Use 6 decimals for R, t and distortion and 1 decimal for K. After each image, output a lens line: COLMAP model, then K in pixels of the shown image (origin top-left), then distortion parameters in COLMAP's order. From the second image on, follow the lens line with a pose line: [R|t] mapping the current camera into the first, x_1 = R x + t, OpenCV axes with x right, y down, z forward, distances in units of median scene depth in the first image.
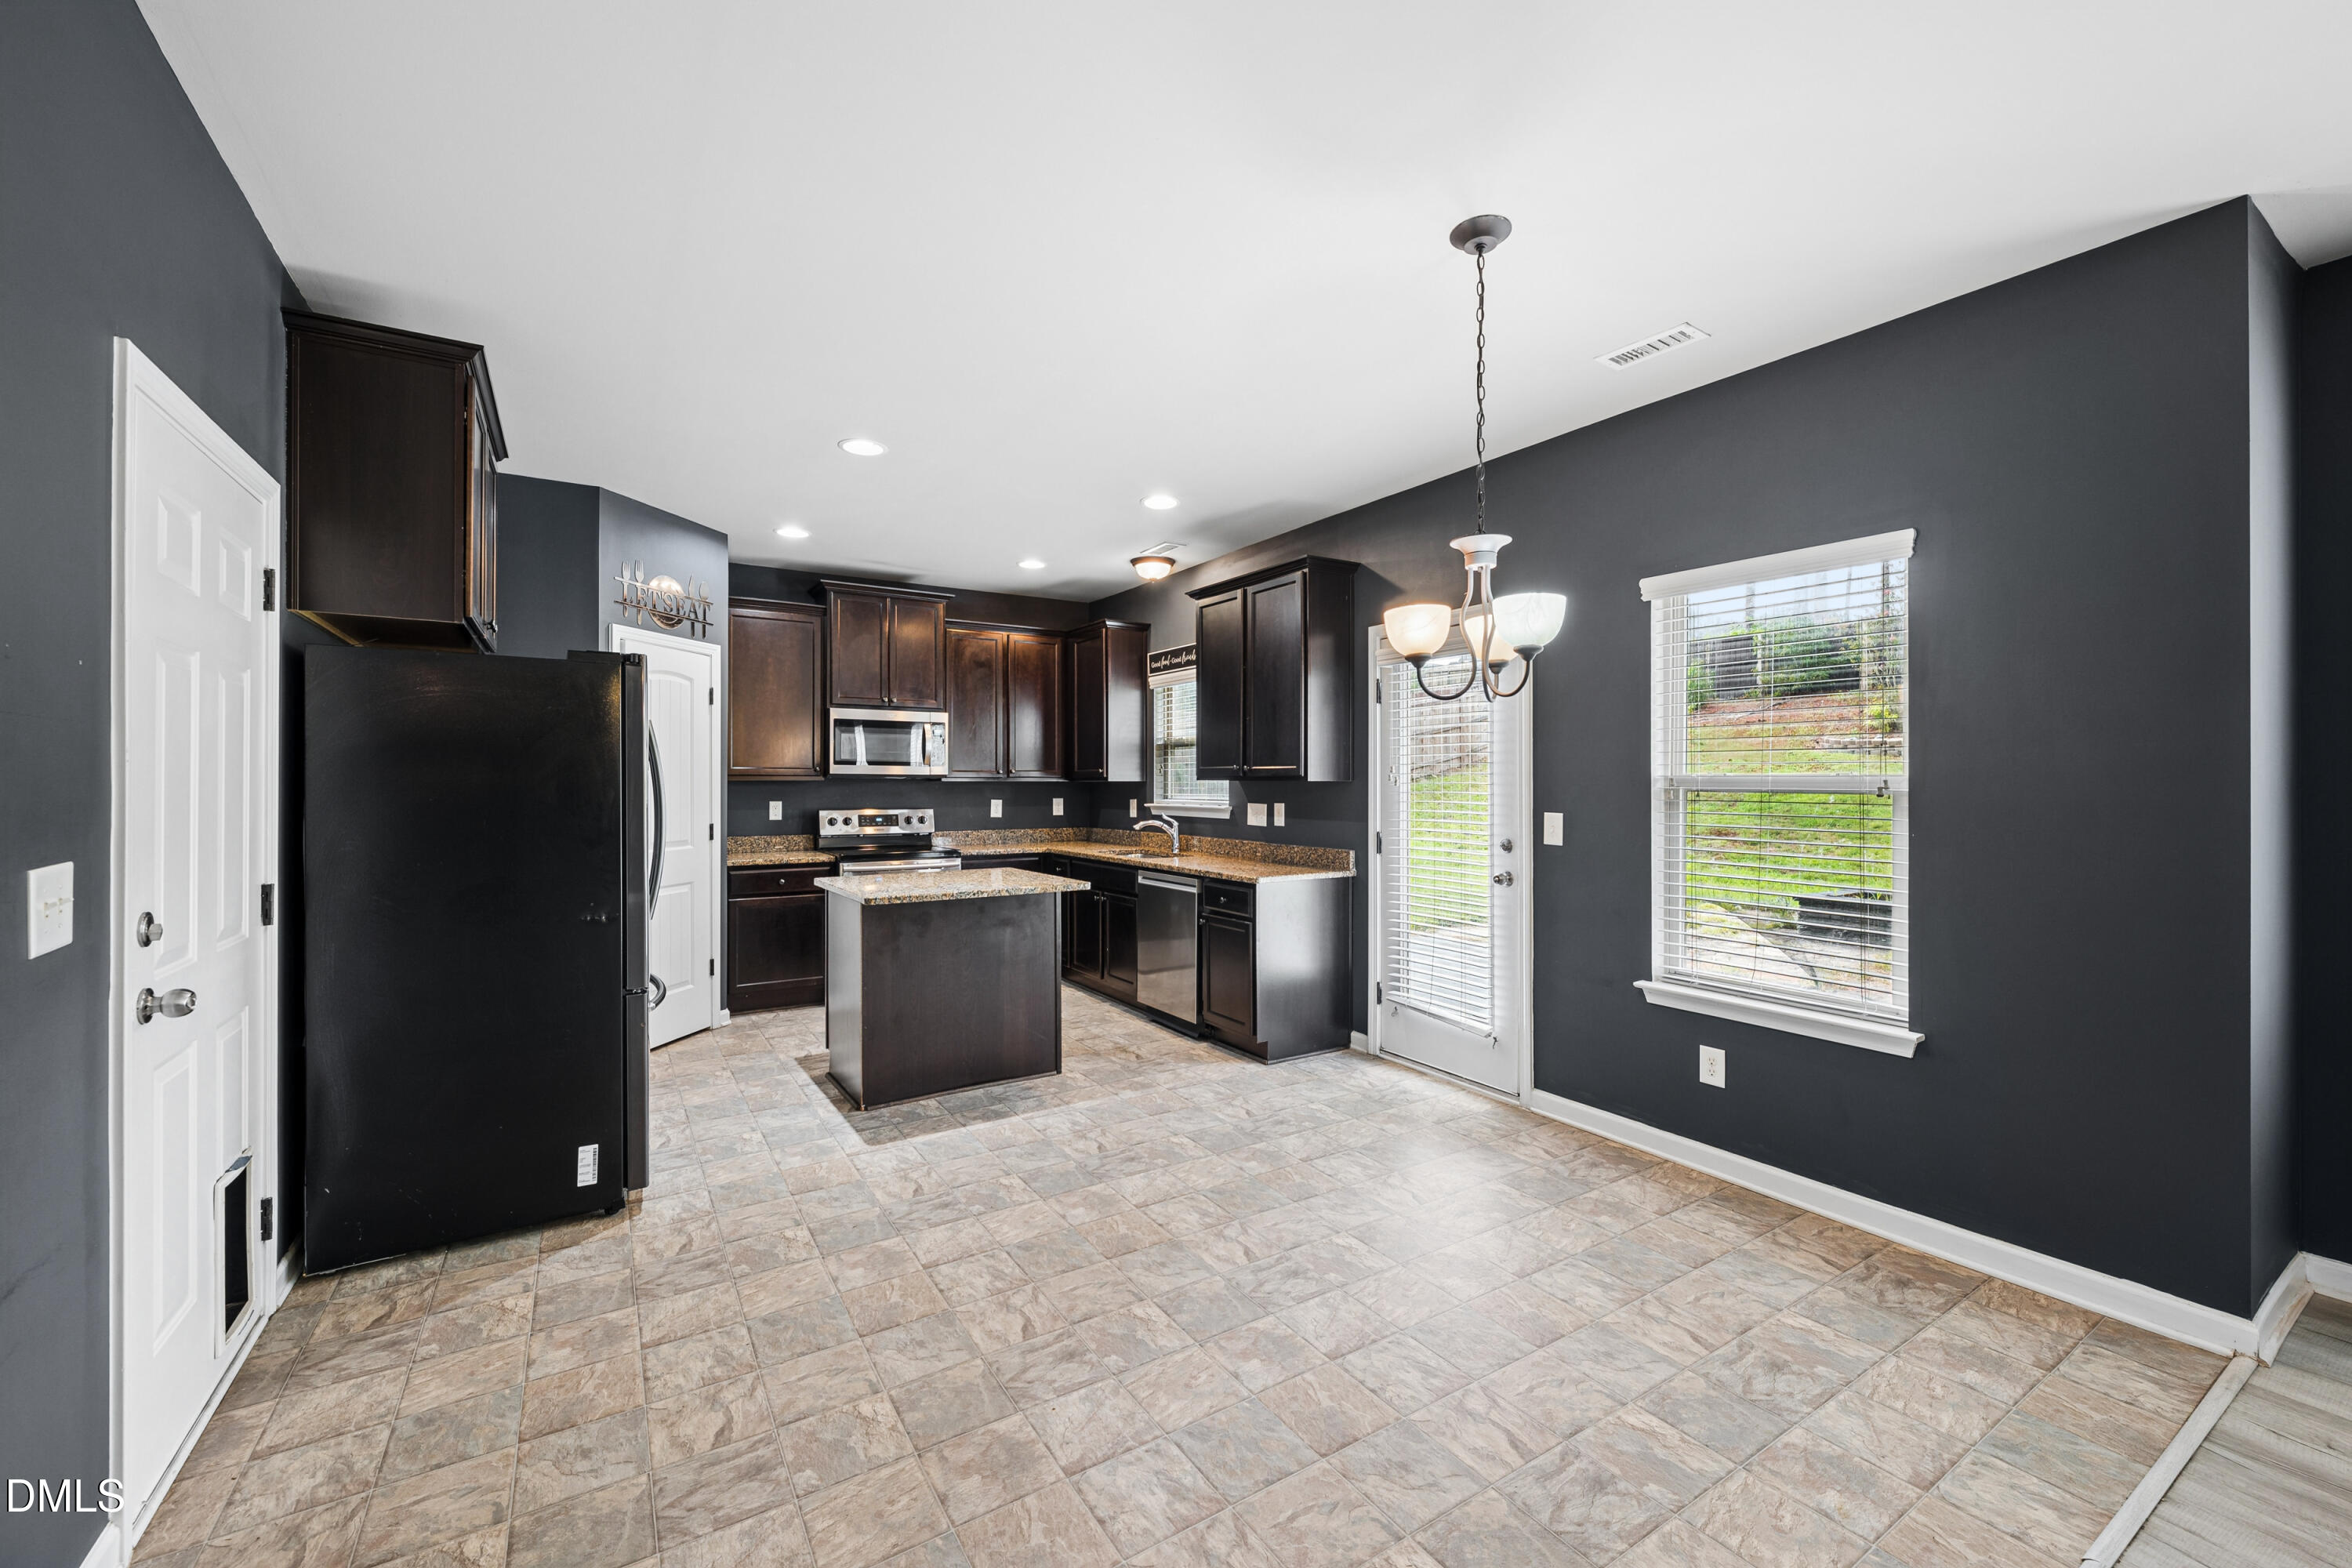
lens RADIAL K [[925.3, 0, 1173.9], [0, 925.3, 781.6], [0, 0, 1]] dist [-0.001678, -0.000492]
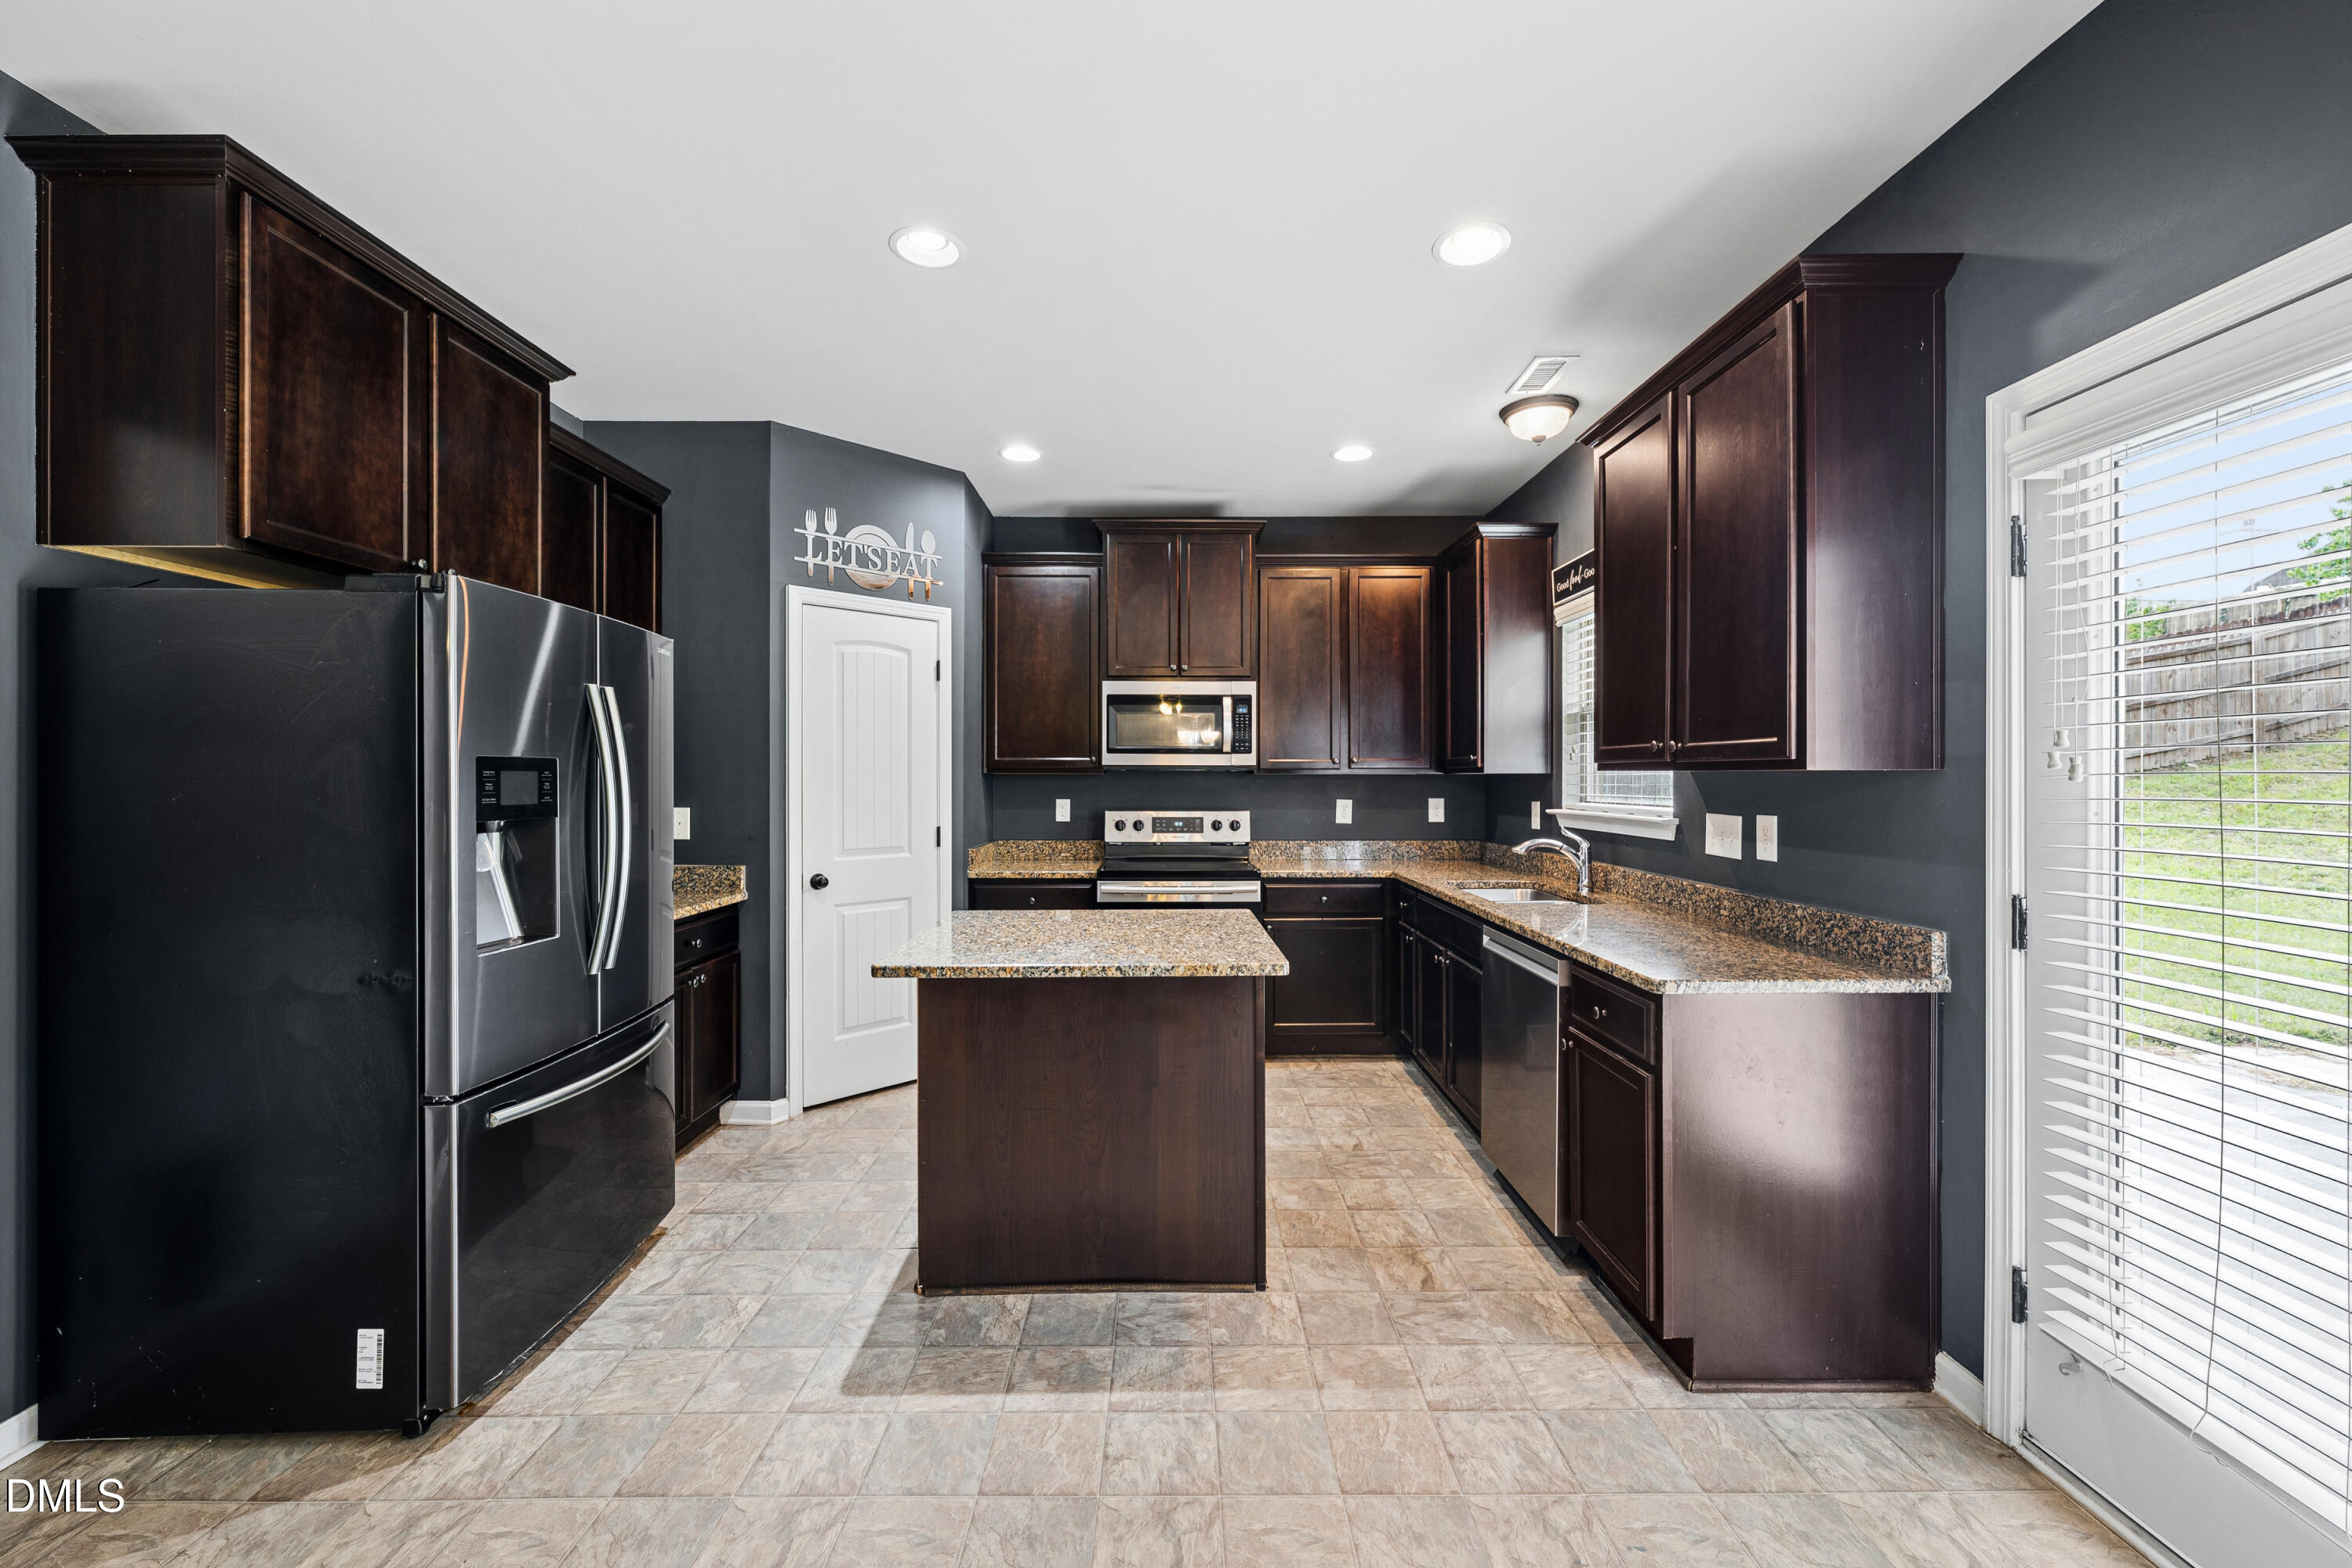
lens RADIAL K [[925.3, 0, 1176.1], [0, 925.3, 779.1], [0, 0, 1]] dist [-0.001678, -0.000492]
pose [[0.849357, -0.000015, -0.527818, 0.118635], [0.001475, 0.999996, 0.002344, 0.002283], [0.527816, -0.002770, 0.849354, 0.451522]]
